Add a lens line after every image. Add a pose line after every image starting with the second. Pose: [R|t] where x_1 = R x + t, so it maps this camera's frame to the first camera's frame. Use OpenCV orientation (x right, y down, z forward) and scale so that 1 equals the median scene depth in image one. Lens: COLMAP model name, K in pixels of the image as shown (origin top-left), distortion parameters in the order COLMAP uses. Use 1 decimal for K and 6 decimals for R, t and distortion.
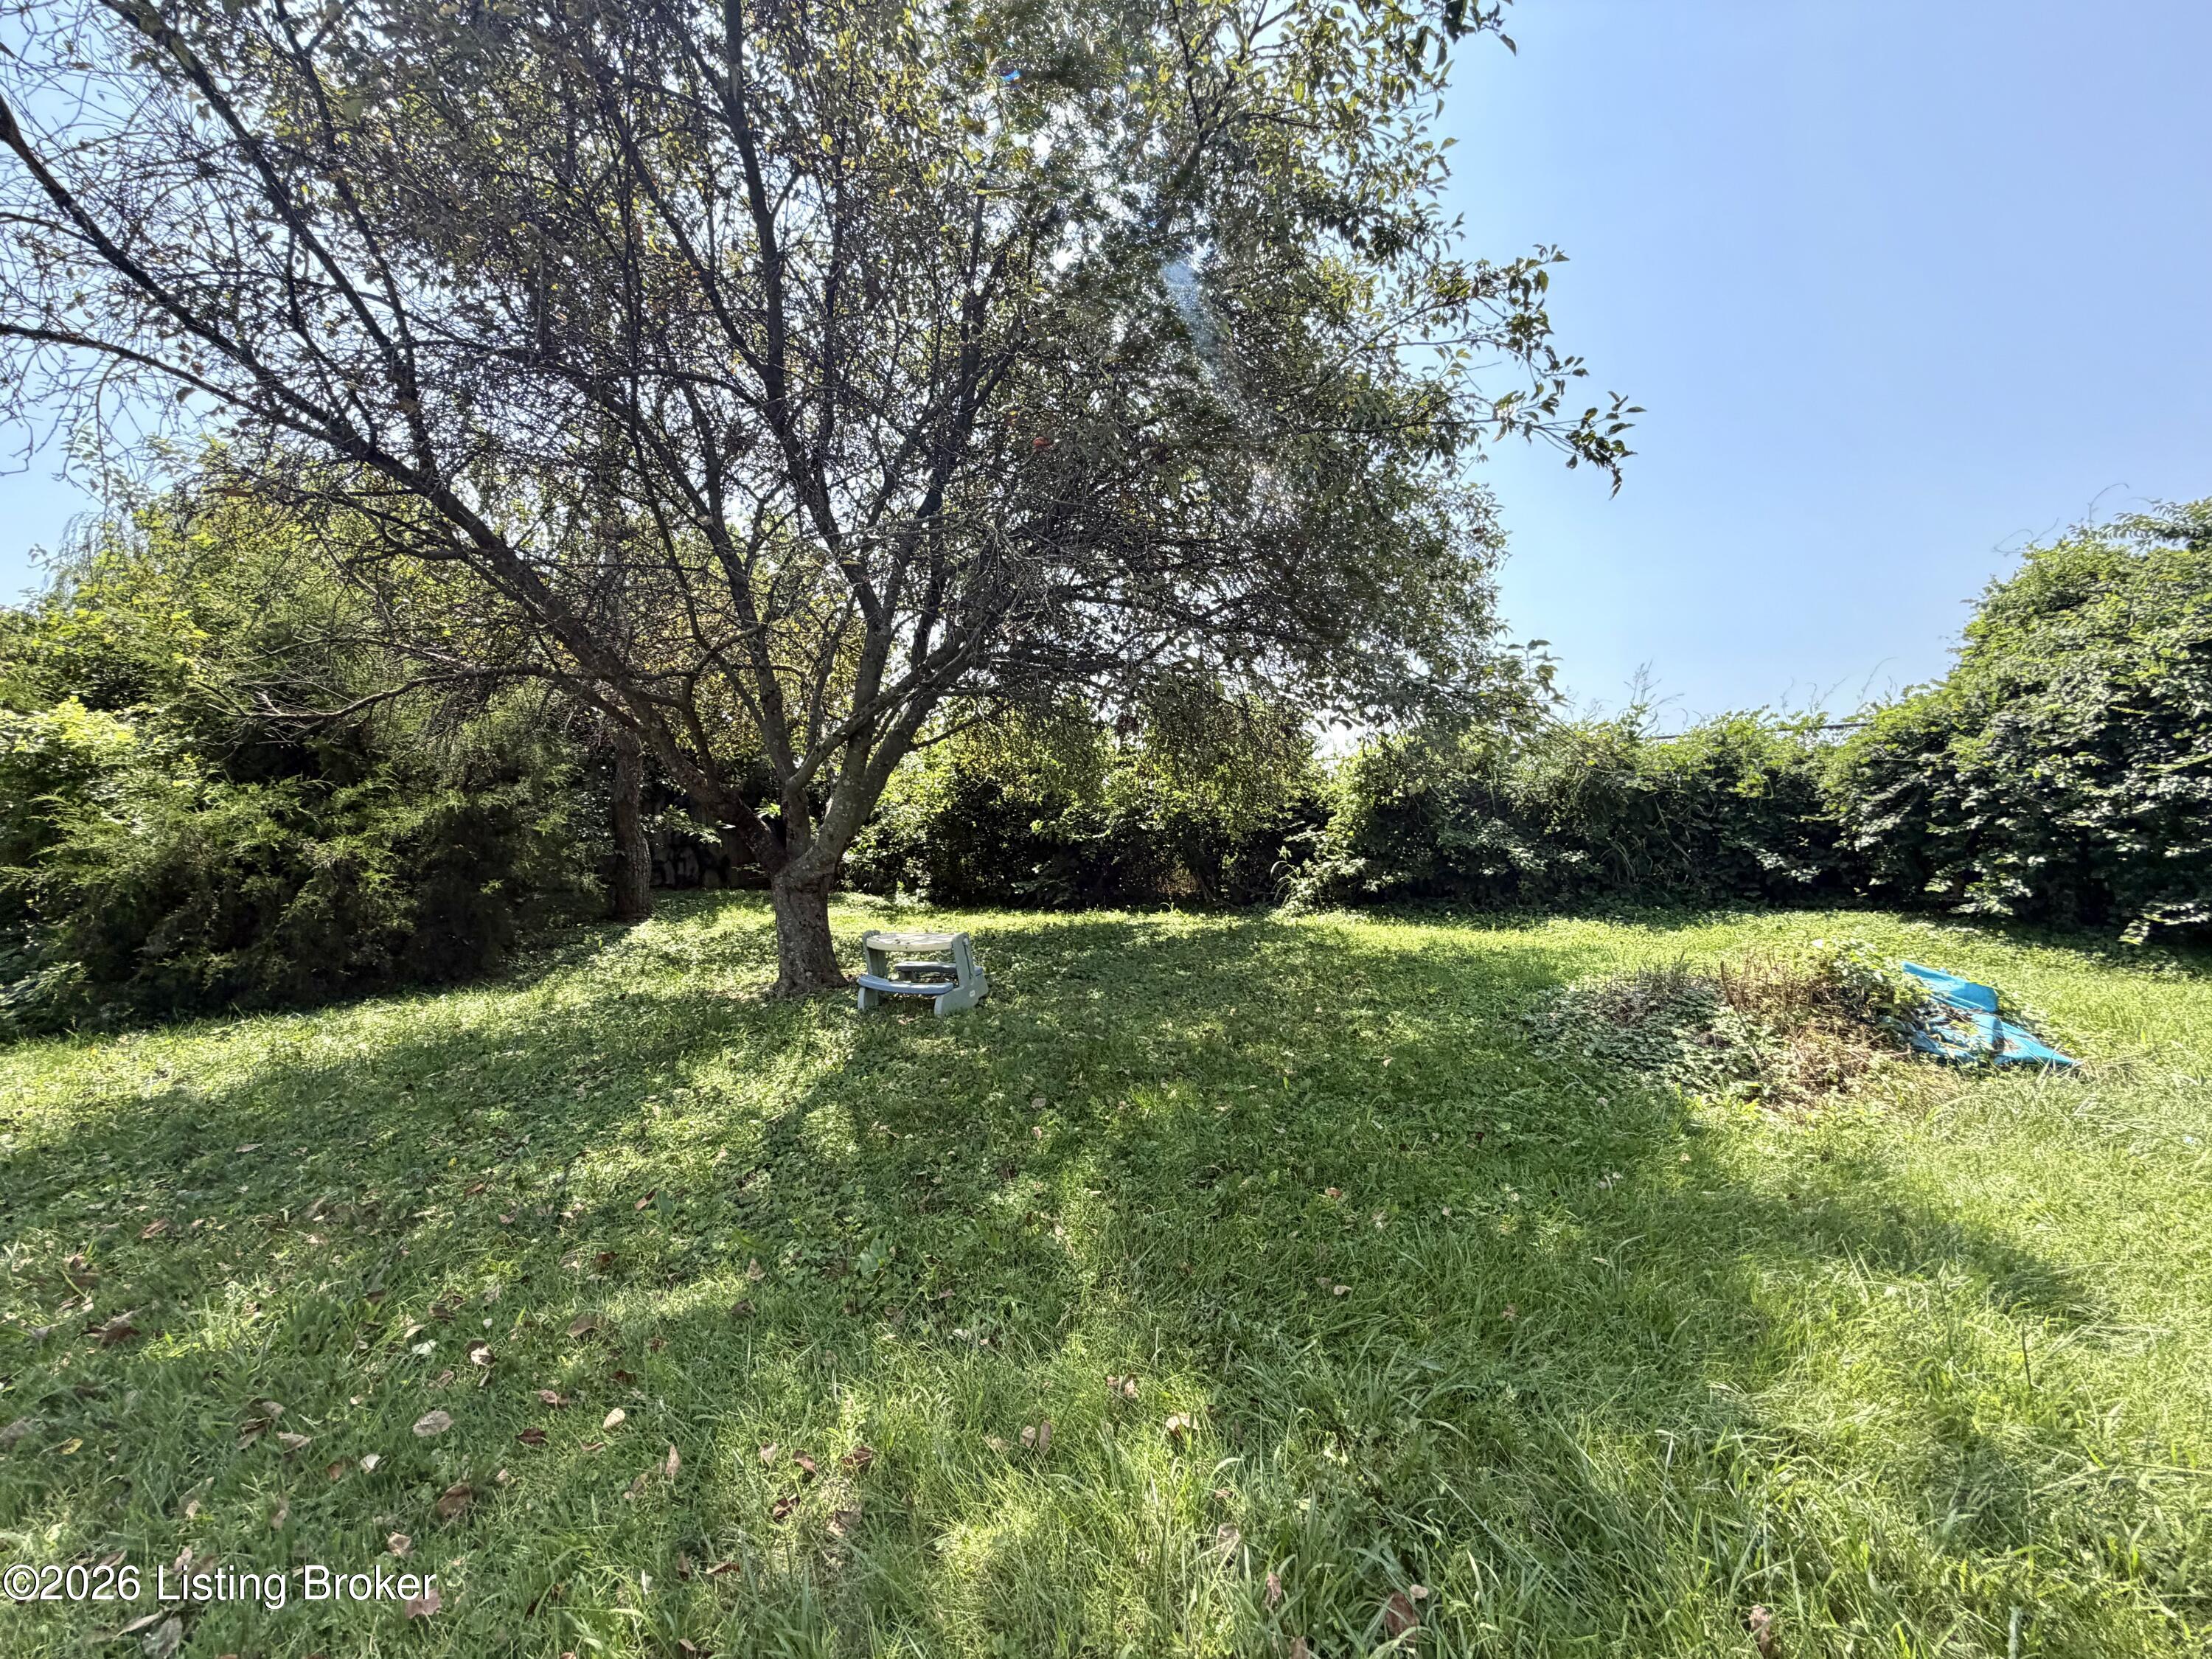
lens RADIAL K [[882.4, 0, 1113.3], [0, 882.4, 814.2], [0, 0, 1]] dist [0.000749, 0.000021]
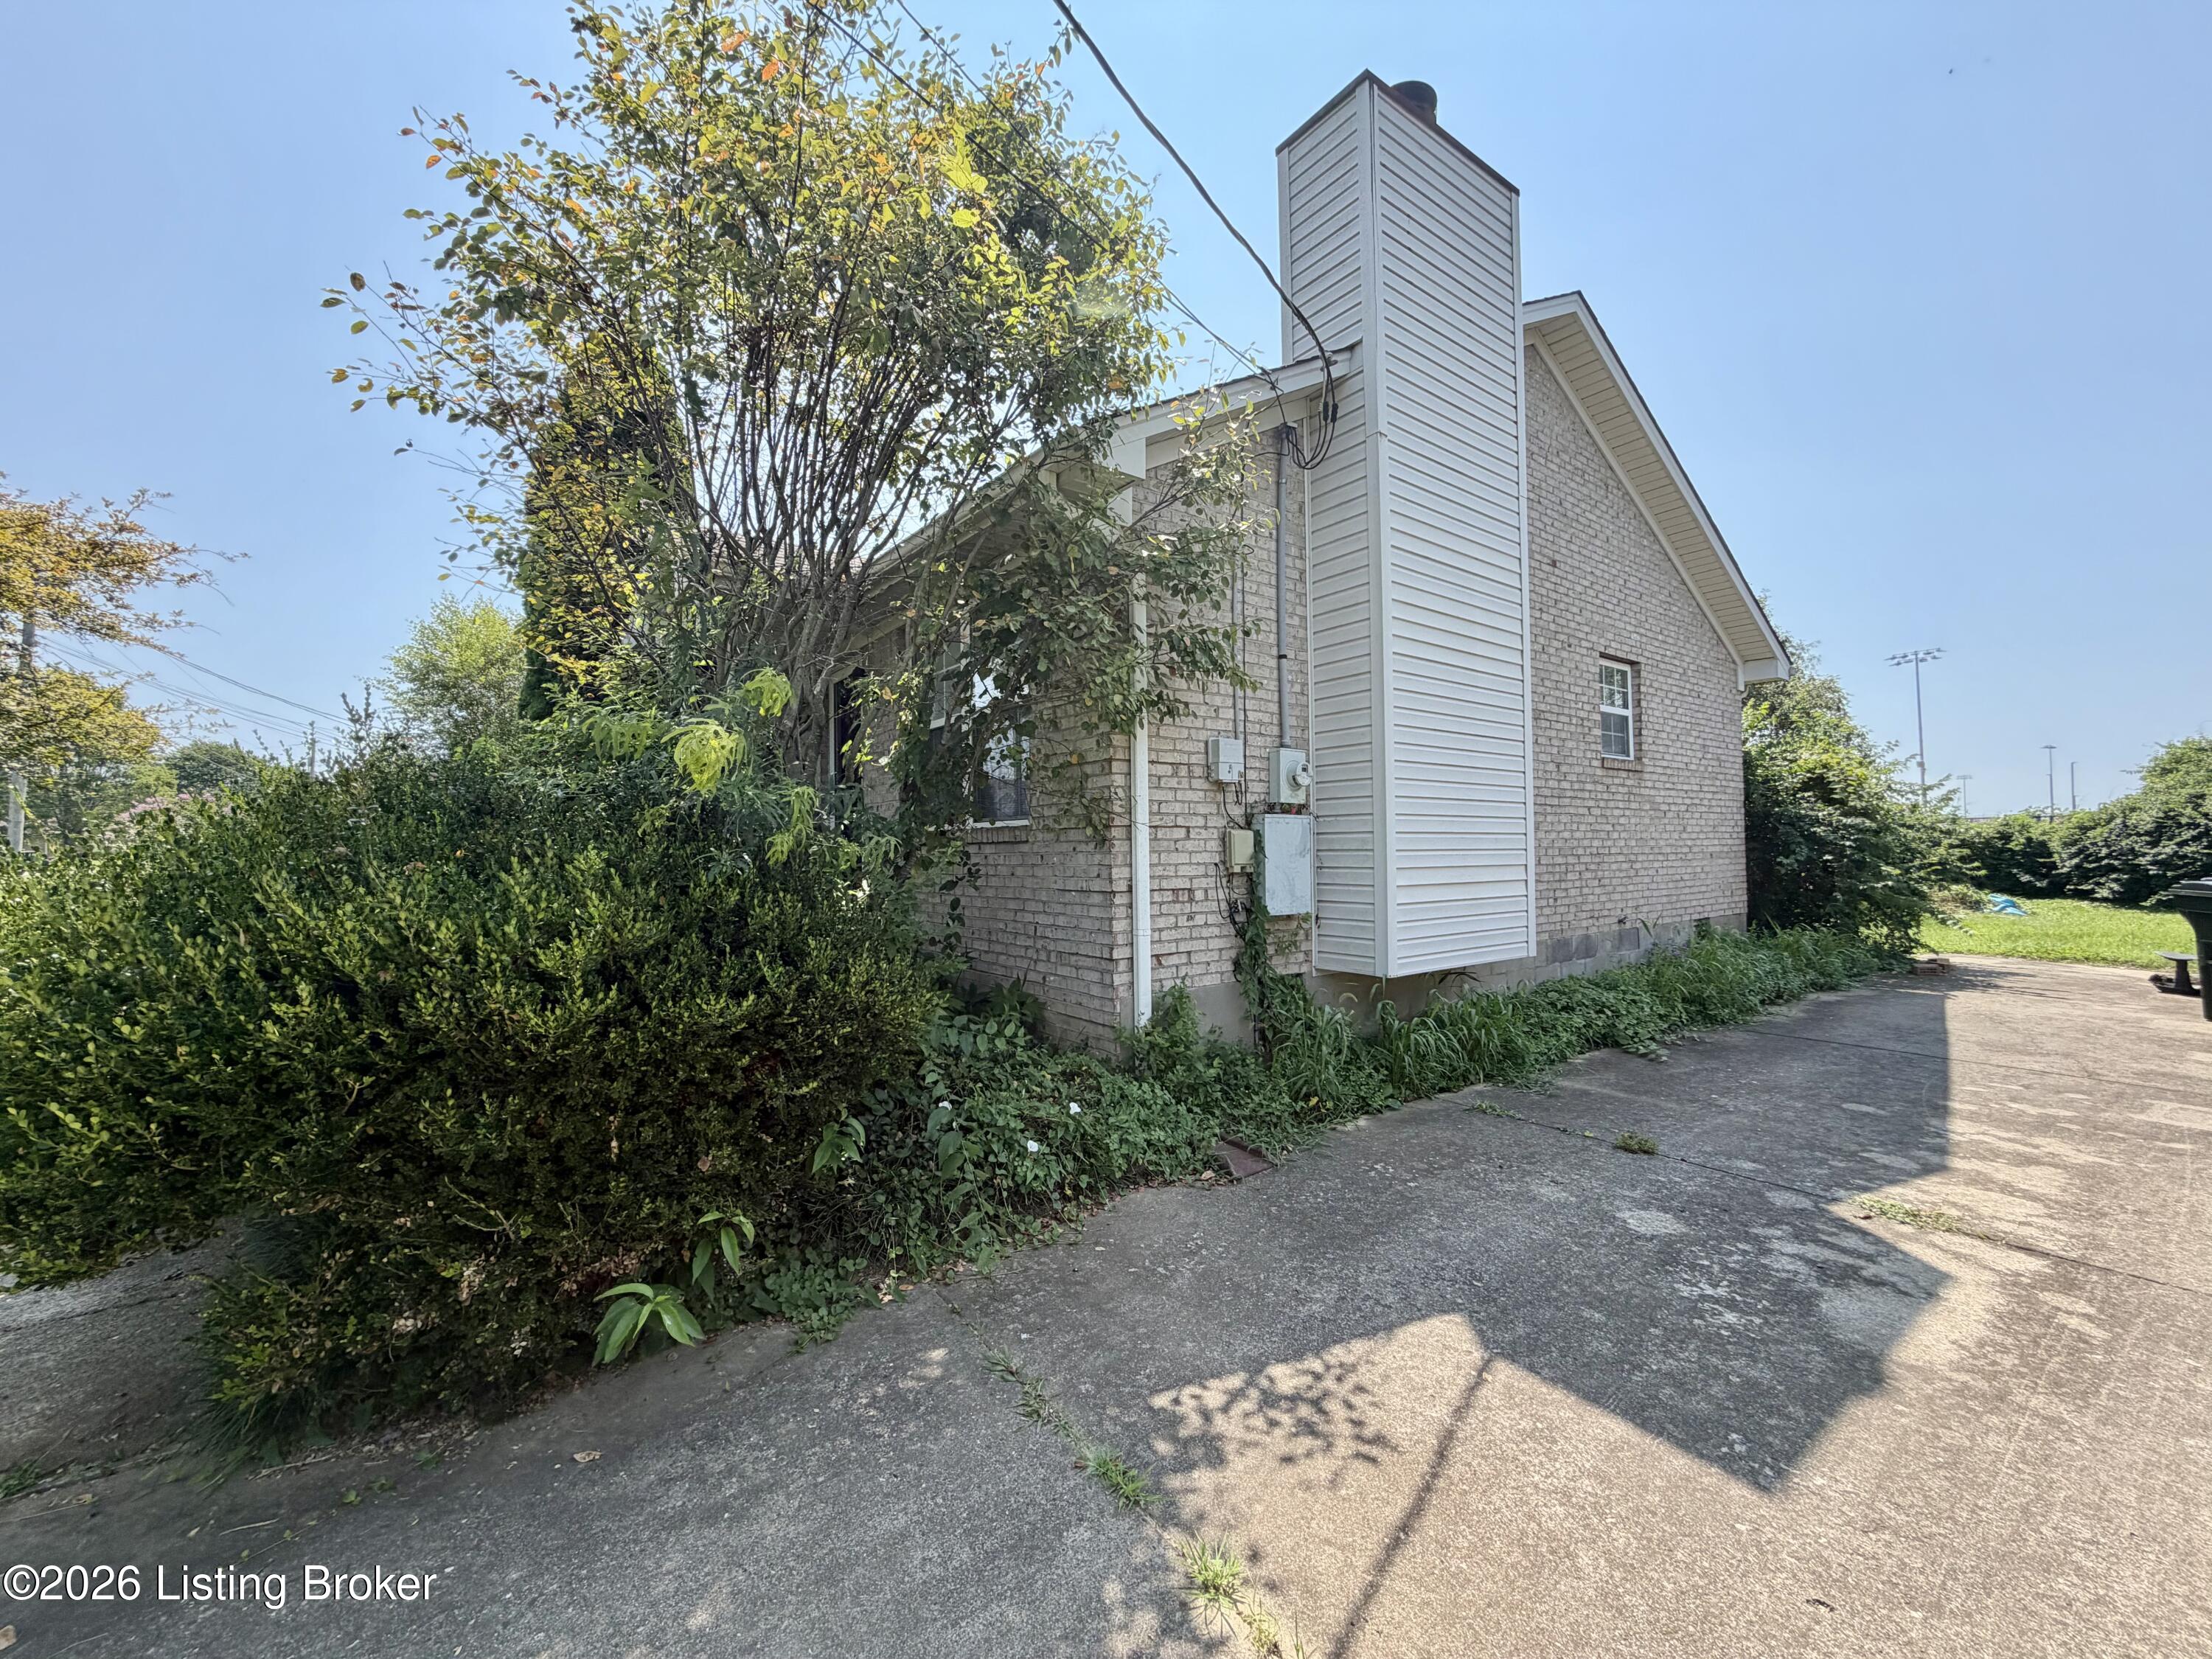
lens RADIAL K [[882.4, 0, 1094.1], [0, 882.4, 838.0], [0, 0, 1]] dist [0.000749, 0.000021]
pose [[0.932866, 0.018665, -0.359741, -0.697902], [-0.021738, 0.999754, -0.004496, 0.013050], [0.359568, 0.012014, 0.933041, -2.053434]]
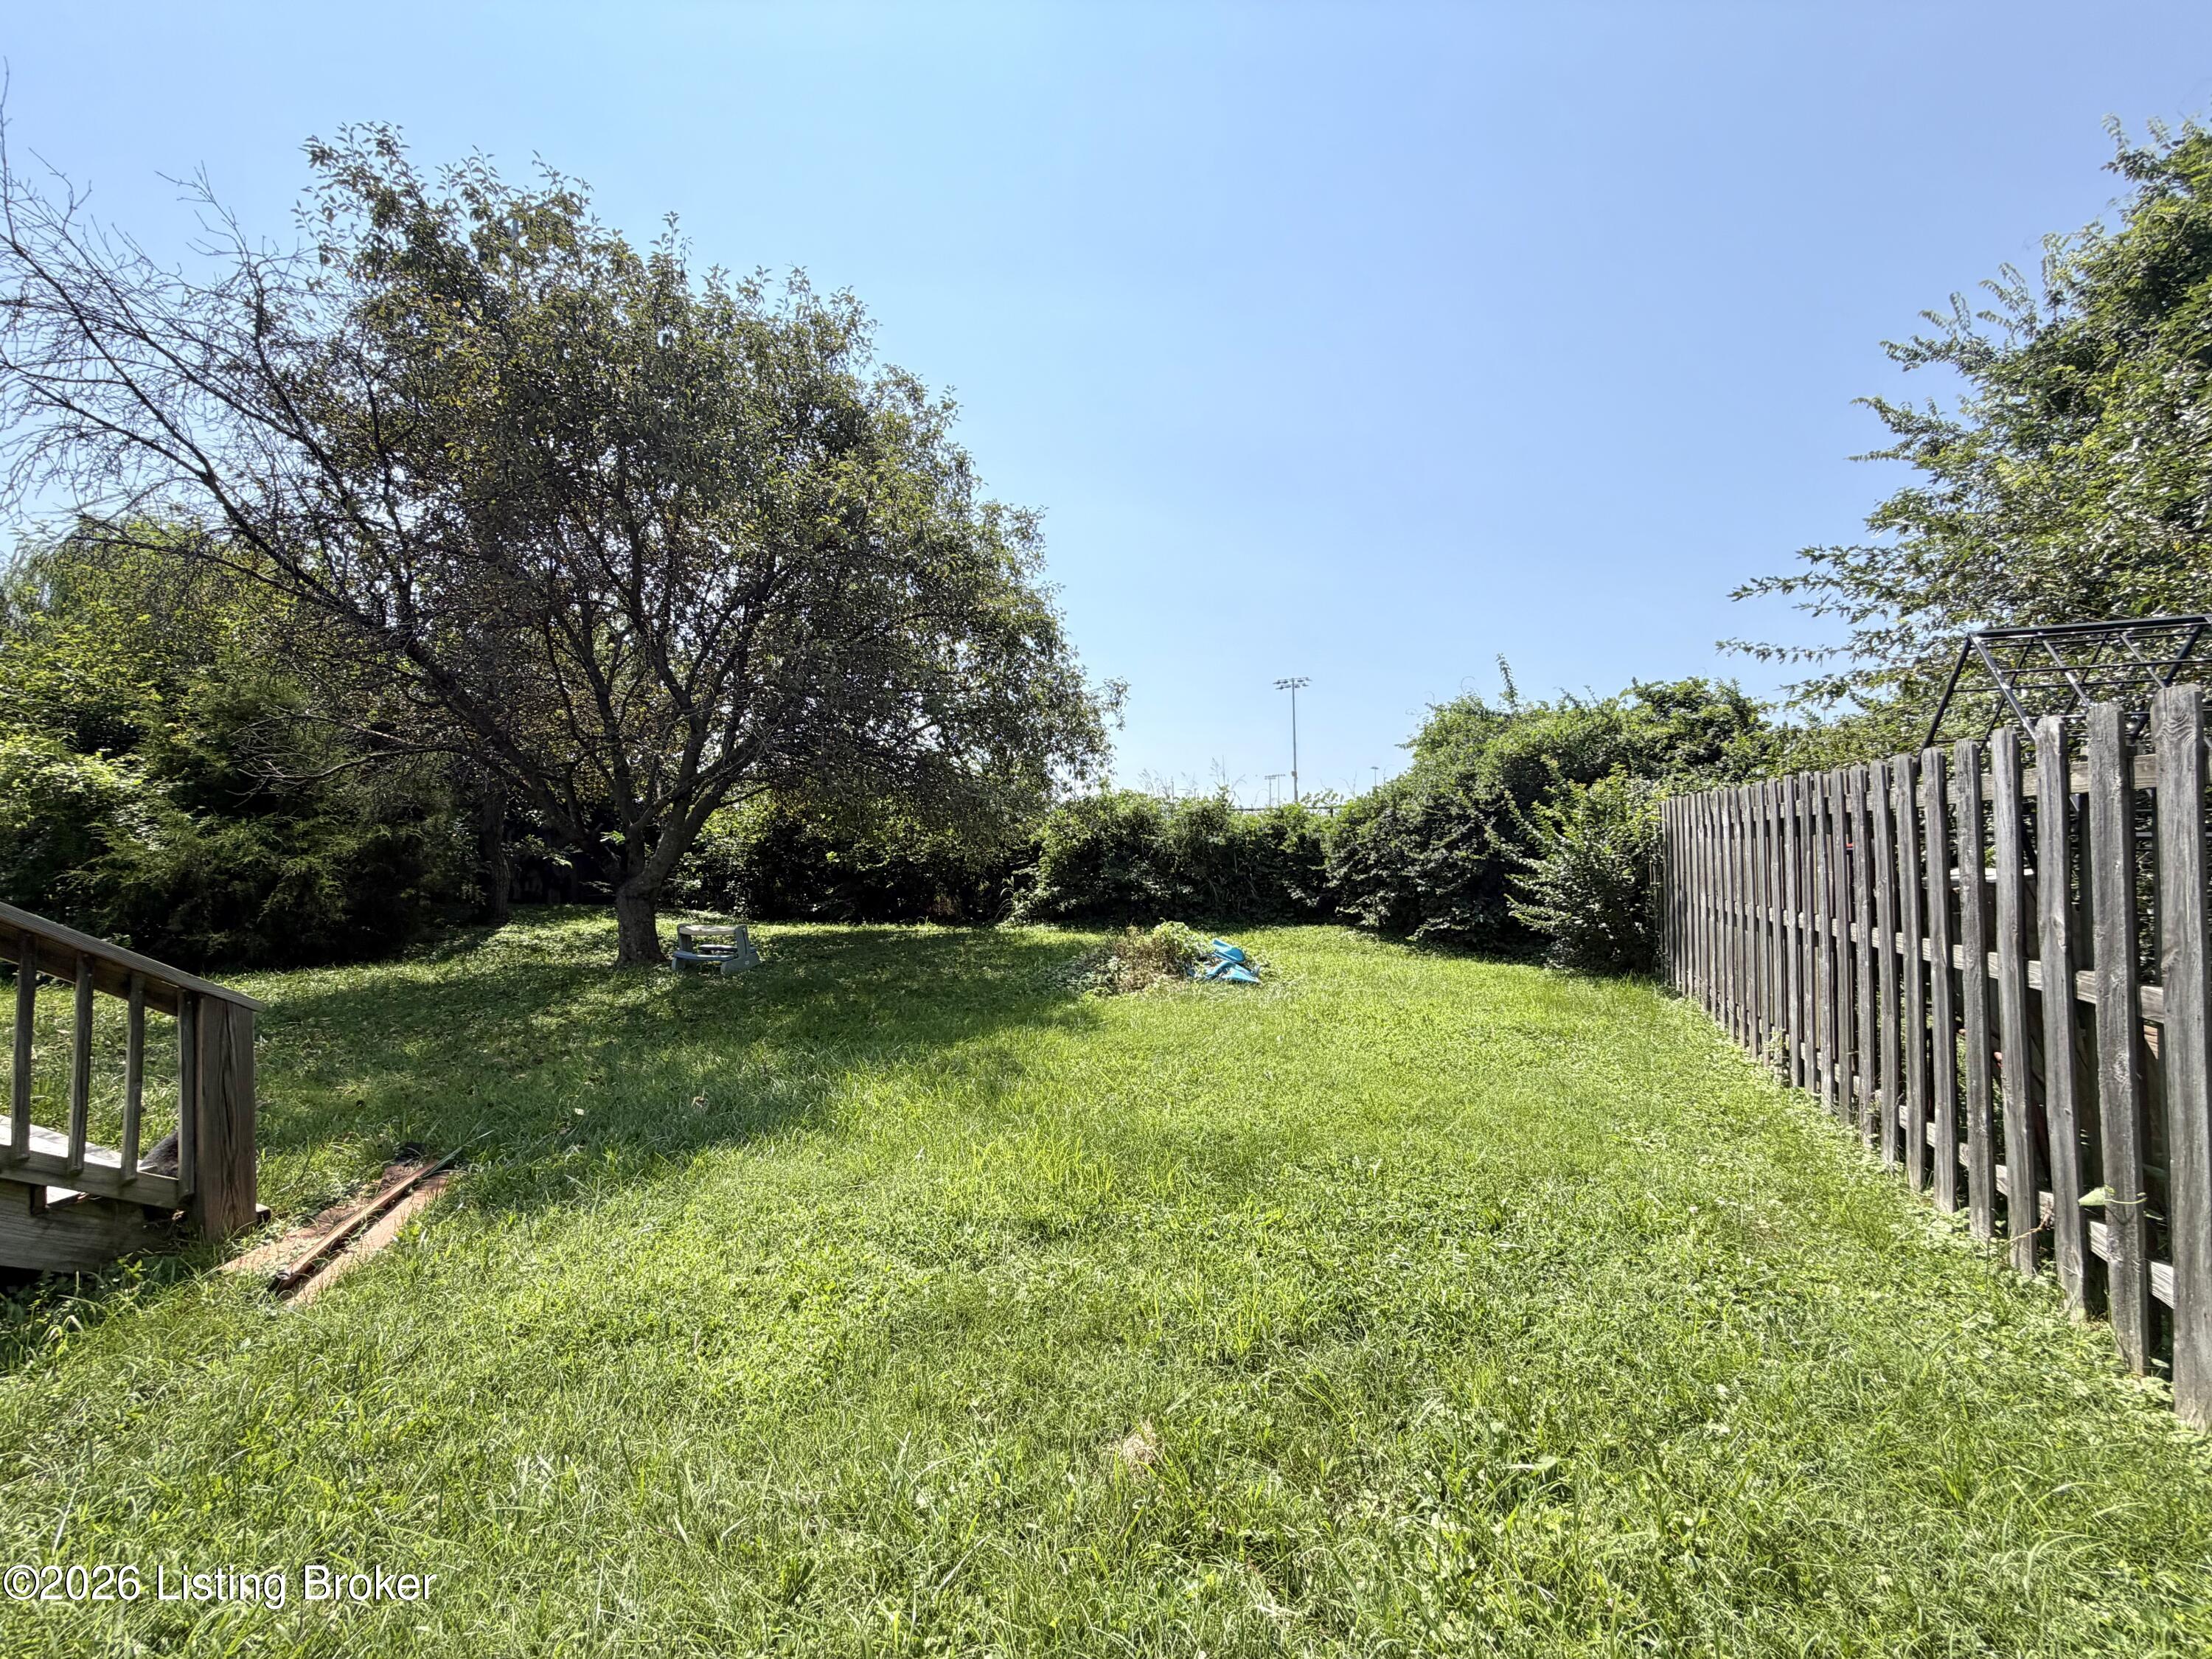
lens RADIAL K [[882.4, 0, 1095.2], [0, 882.4, 841.0], [0, 0, 1]] dist [0.000749, 0.000021]
pose [[0.988816, 0.028643, 0.146364, 0.165797], [-0.027973, 0.999587, -0.006633, -0.020708], [-0.146494, 0.002465, 0.989209, -0.518465]]
